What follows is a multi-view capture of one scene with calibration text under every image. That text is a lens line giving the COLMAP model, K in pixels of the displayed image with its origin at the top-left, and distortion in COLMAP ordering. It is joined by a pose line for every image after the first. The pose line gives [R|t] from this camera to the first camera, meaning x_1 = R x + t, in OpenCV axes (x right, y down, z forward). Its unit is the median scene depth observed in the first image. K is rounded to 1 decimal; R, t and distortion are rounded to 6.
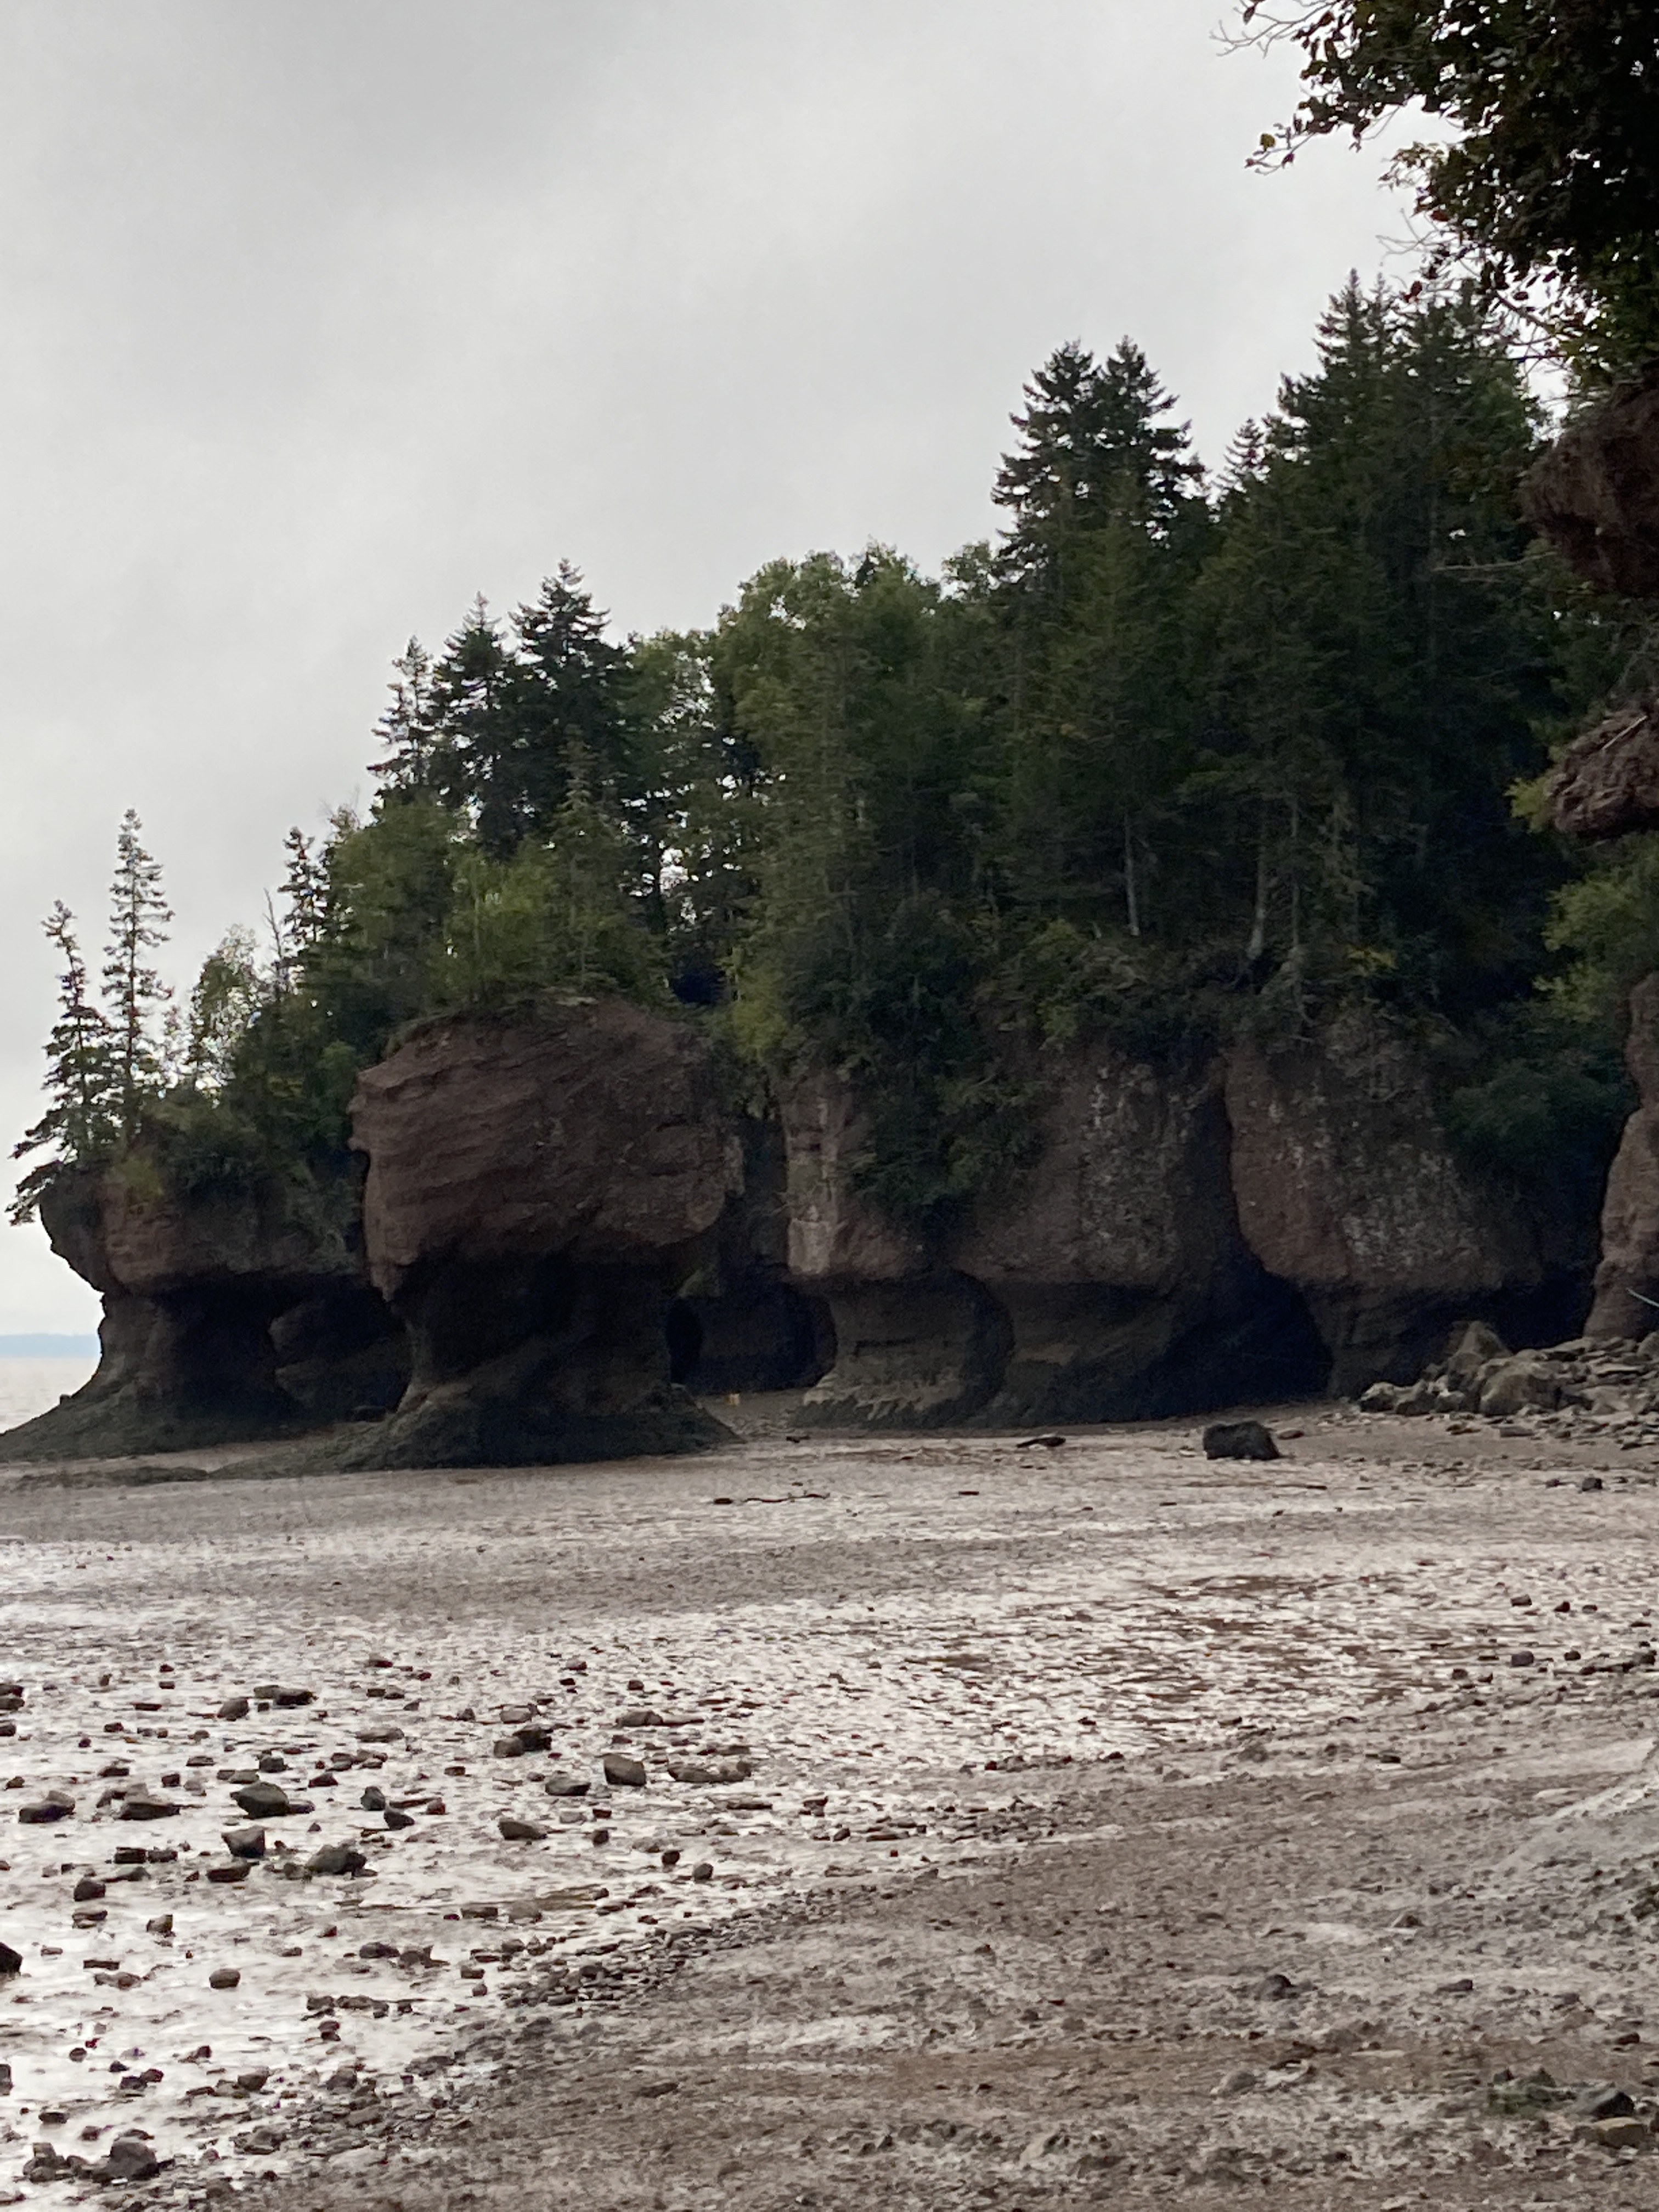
lens RADIAL K [[4431.7, 0, 756.3], [0, 4431.7, 1109.7], [0, 0, 1]] dist [0.229815, -1.576080]
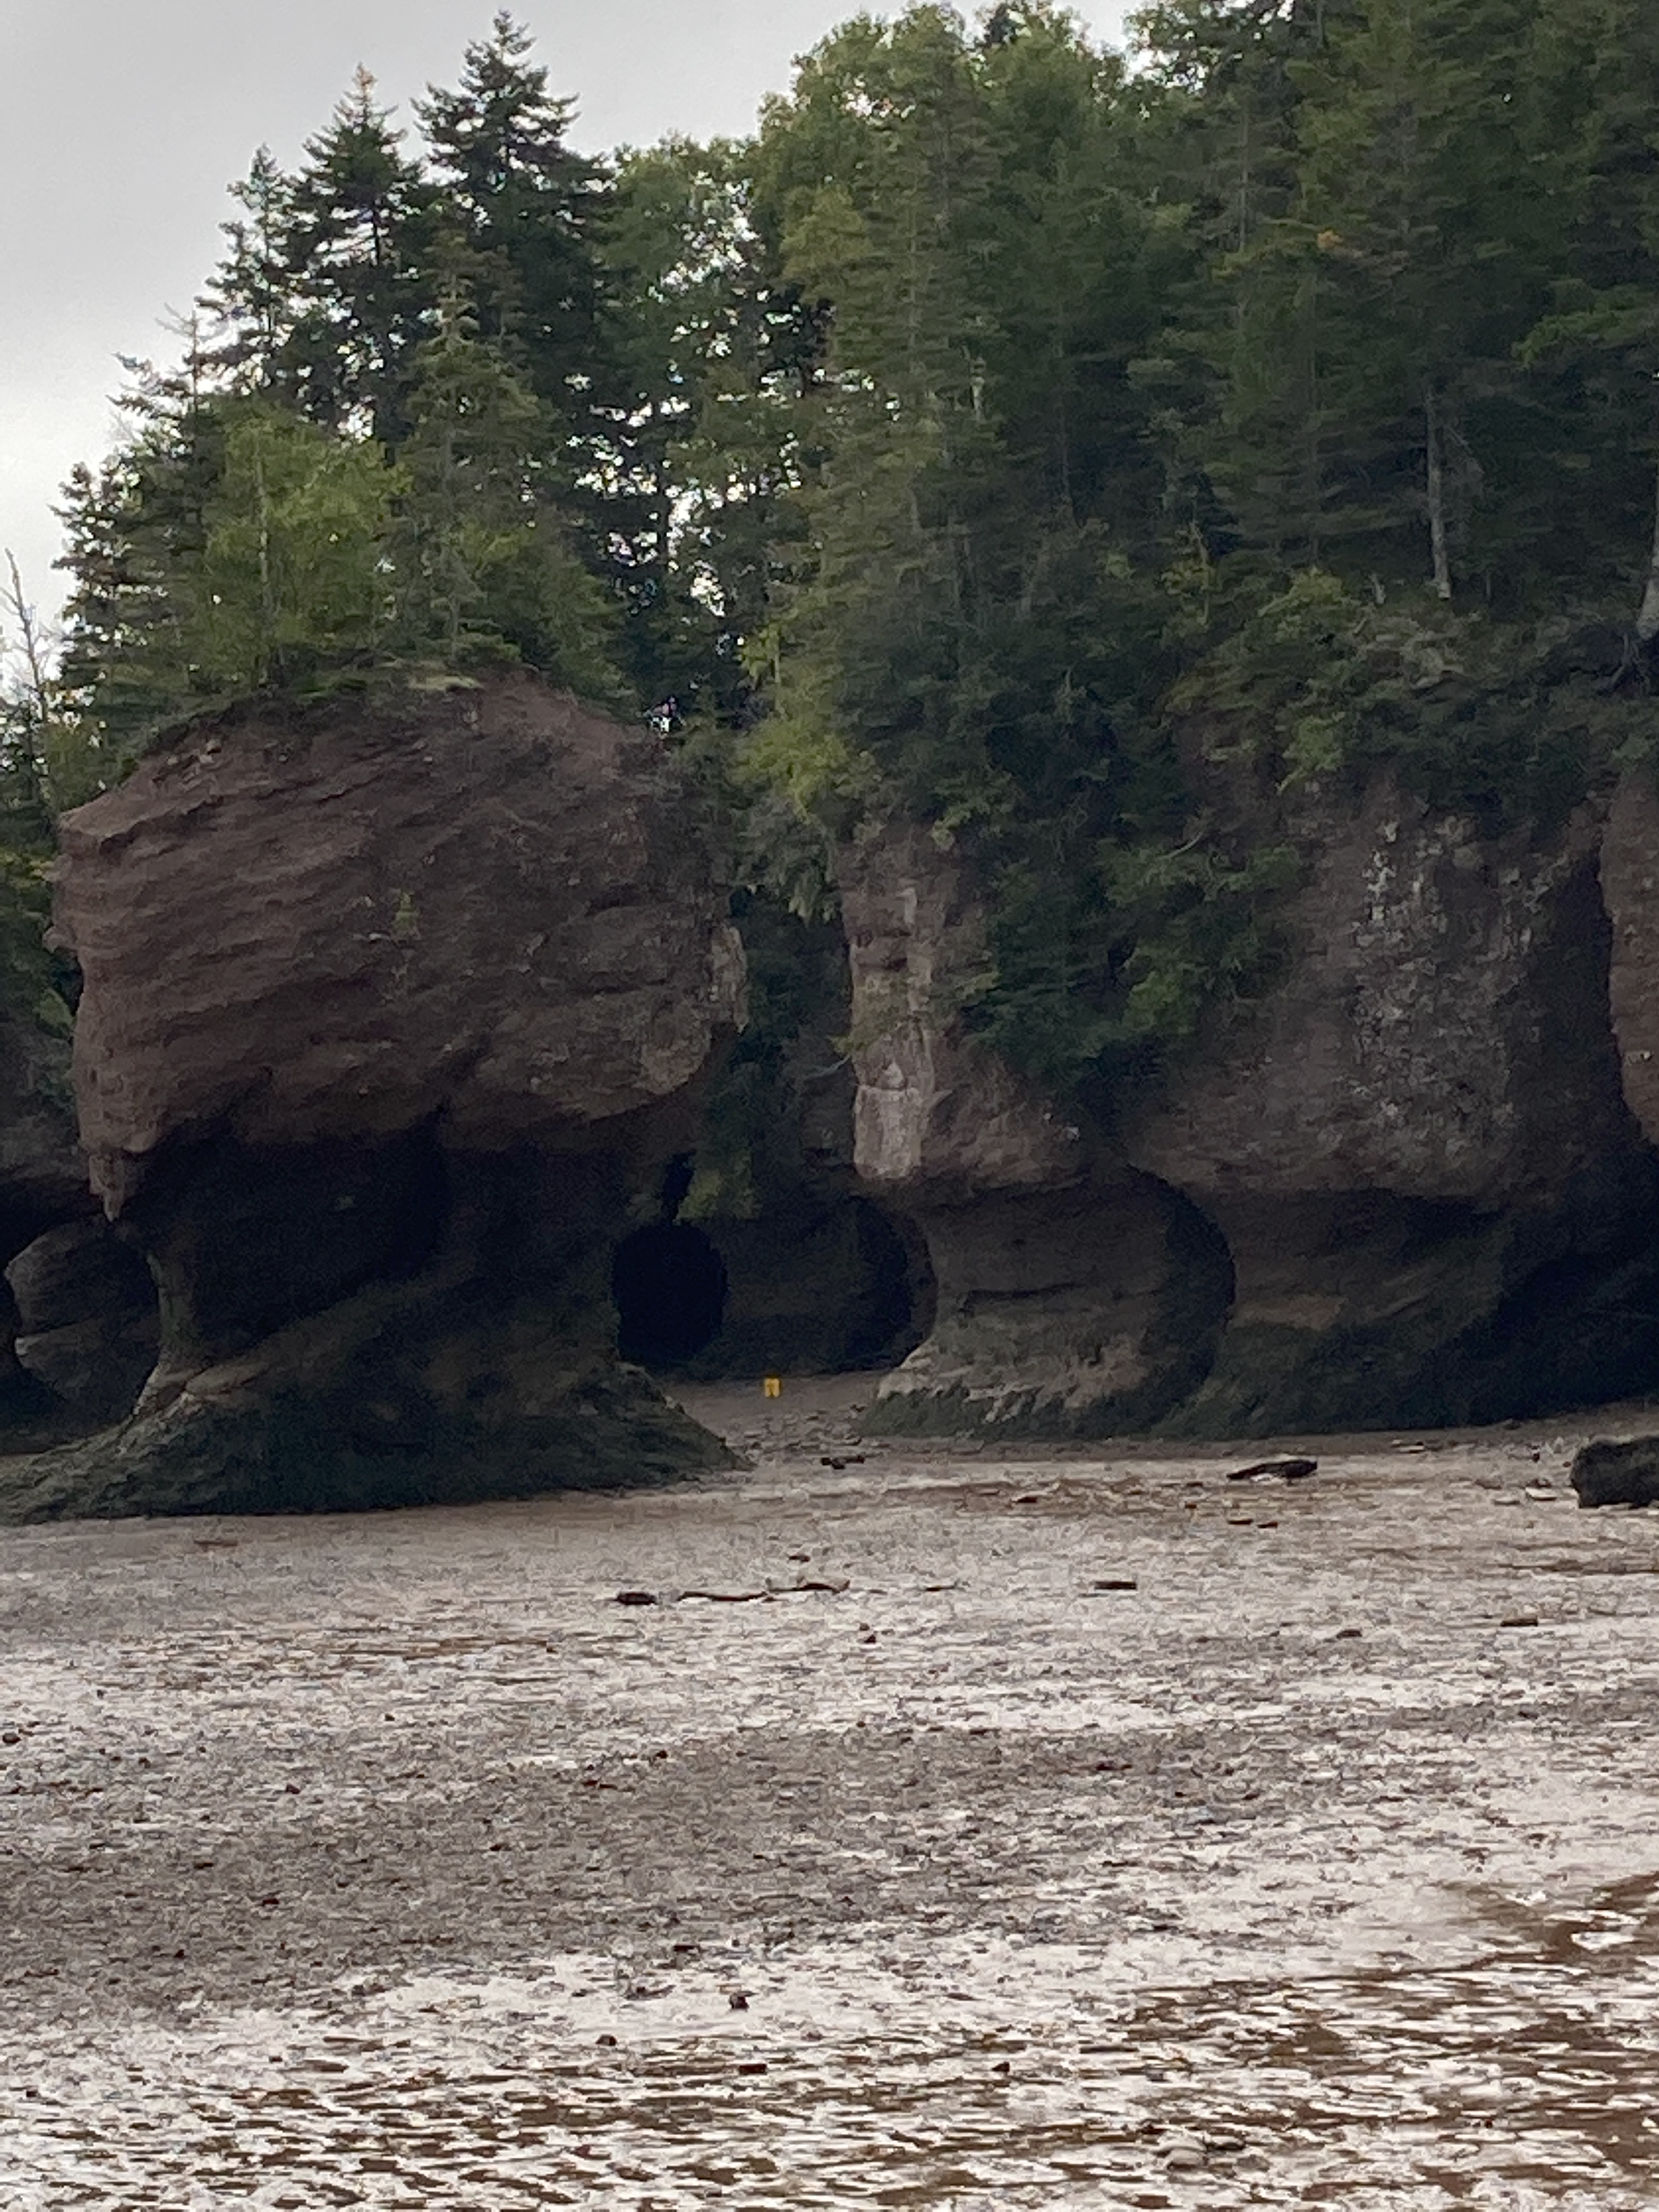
lens RADIAL K [[6507.9, 0, 591.9], [0, 6507.9, 1105.5], [0, 0, 1]] dist [0.141236, 0.566781]
pose [[0.999050, -0.000774, -0.043569, 0.015681], [0.001779, 0.999733, 0.023021, 0.011061], [0.043540, -0.023077, 0.998785, 0.196303]]
